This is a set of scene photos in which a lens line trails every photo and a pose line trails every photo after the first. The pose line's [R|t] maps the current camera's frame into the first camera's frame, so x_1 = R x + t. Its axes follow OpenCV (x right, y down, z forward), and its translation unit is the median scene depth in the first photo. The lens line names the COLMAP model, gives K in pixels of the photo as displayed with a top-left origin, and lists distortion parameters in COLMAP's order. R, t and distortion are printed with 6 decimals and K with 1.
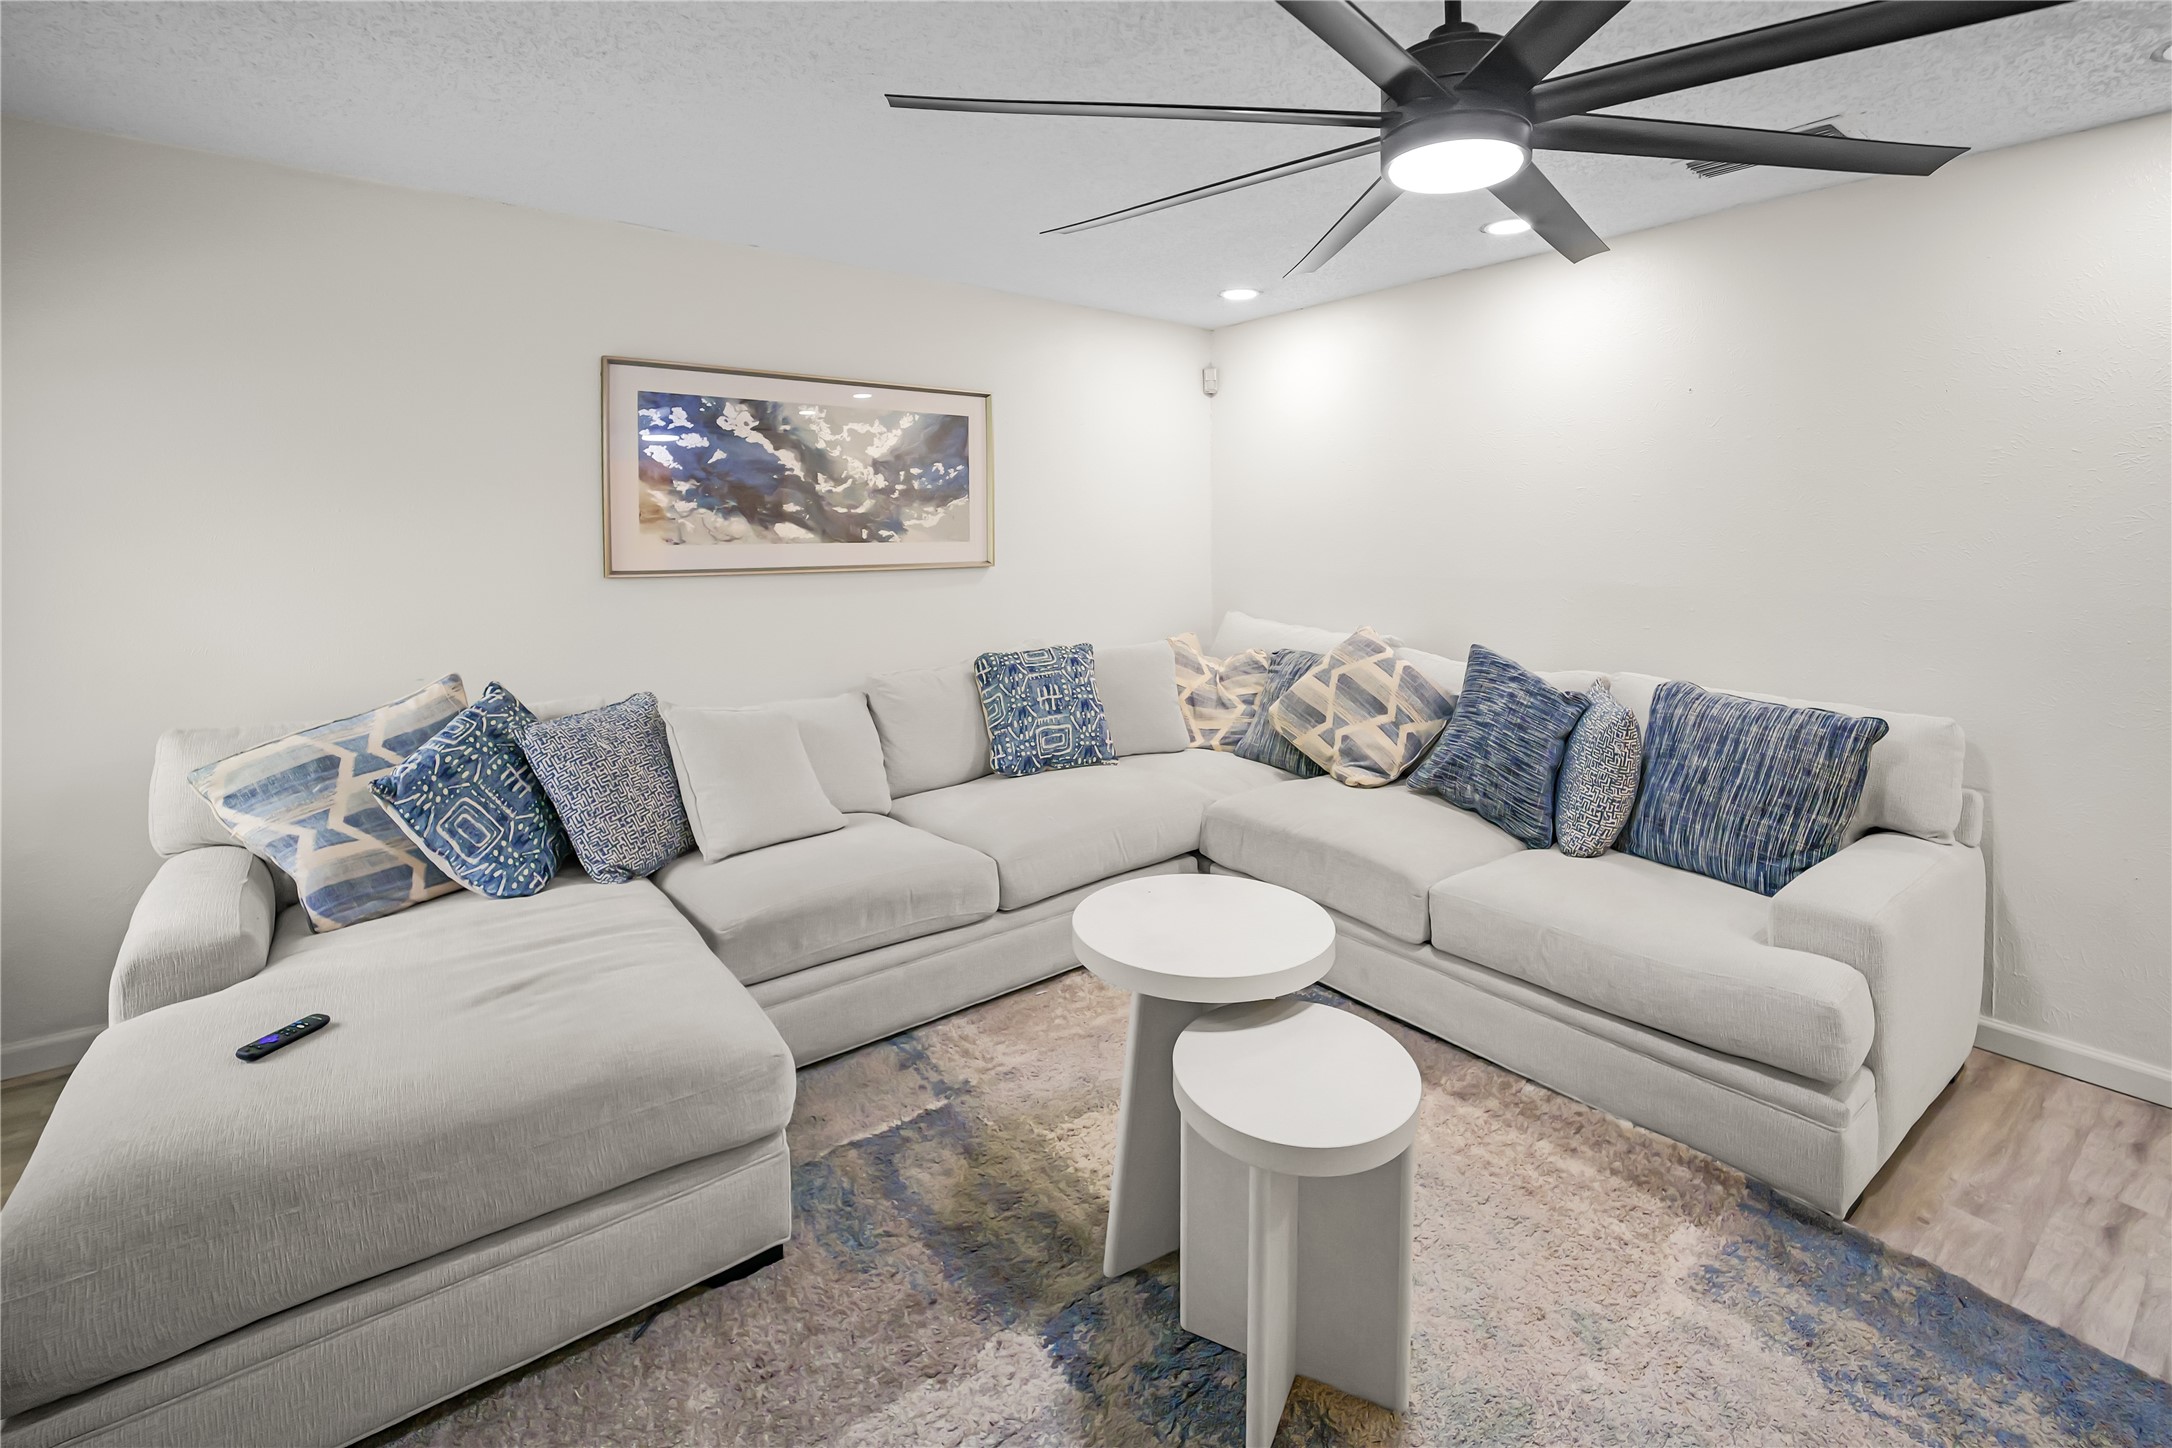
lens RADIAL K [[980.9, 0, 1087.4], [0, 980.9, 524.8], [0, 0, 1]] dist [-0.013923, -0.000759]
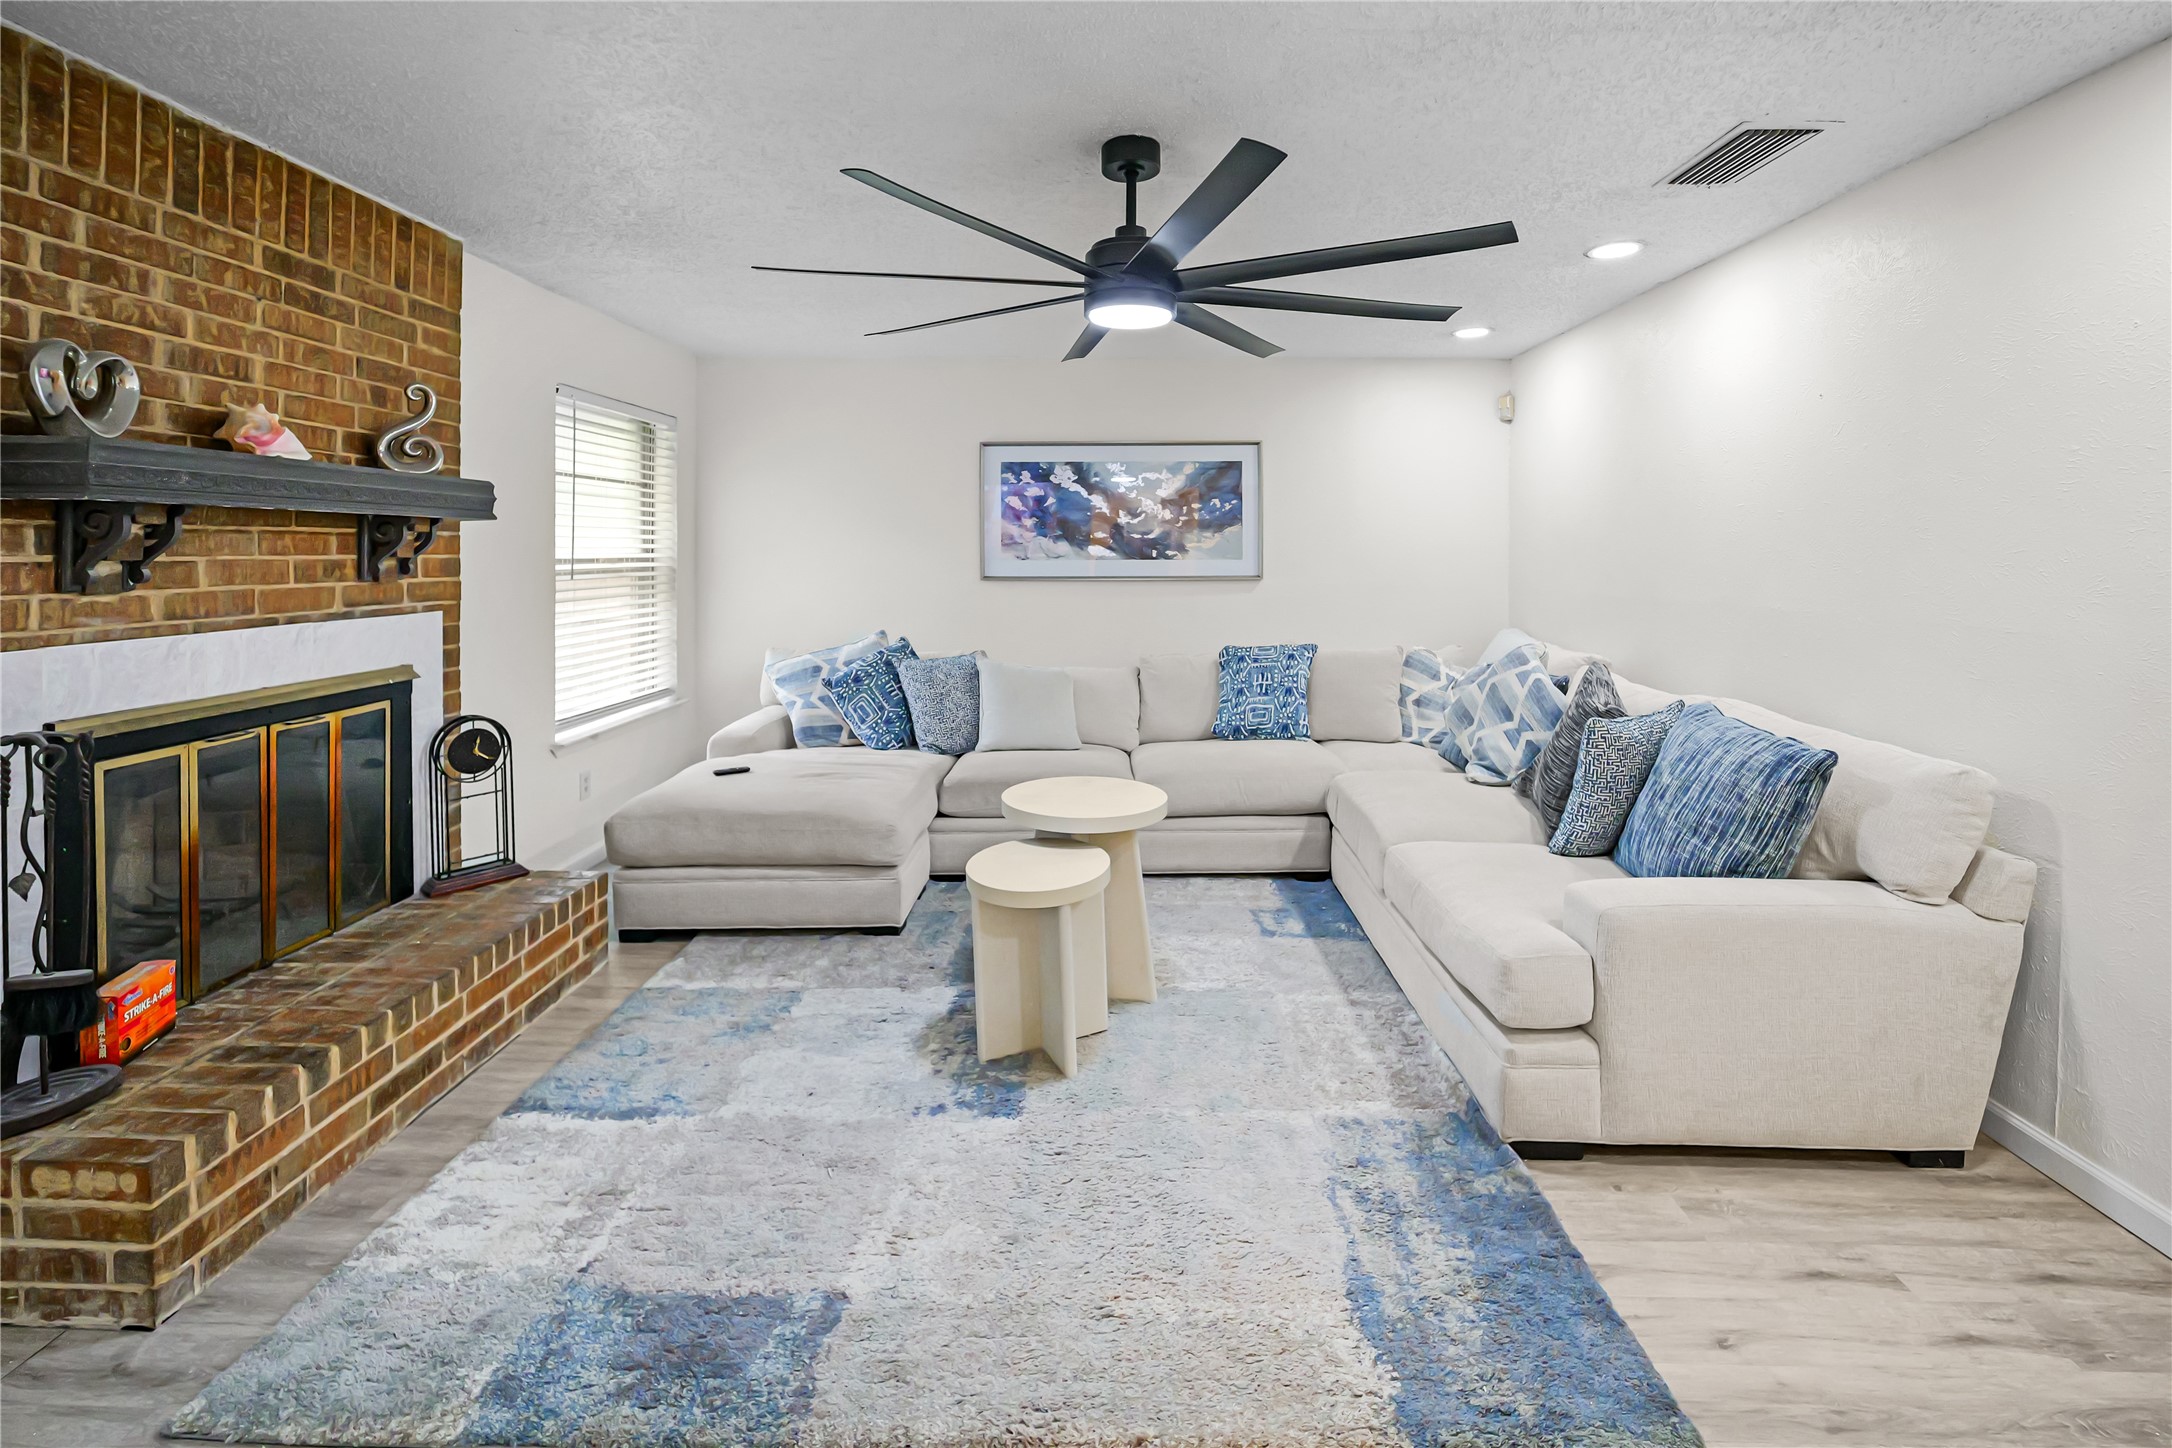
lens RADIAL K [[980.9, 0, 1087.4], [0, 980.9, 524.8], [0, 0, 1]] dist [-0.013923, -0.000759]
pose [[0.774686, -0.016173, -0.632140, 0.622288], [0.003168, 0.999760, -0.021696, -0.001068], [0.632339, 0.014805, 0.774551, -0.132784]]
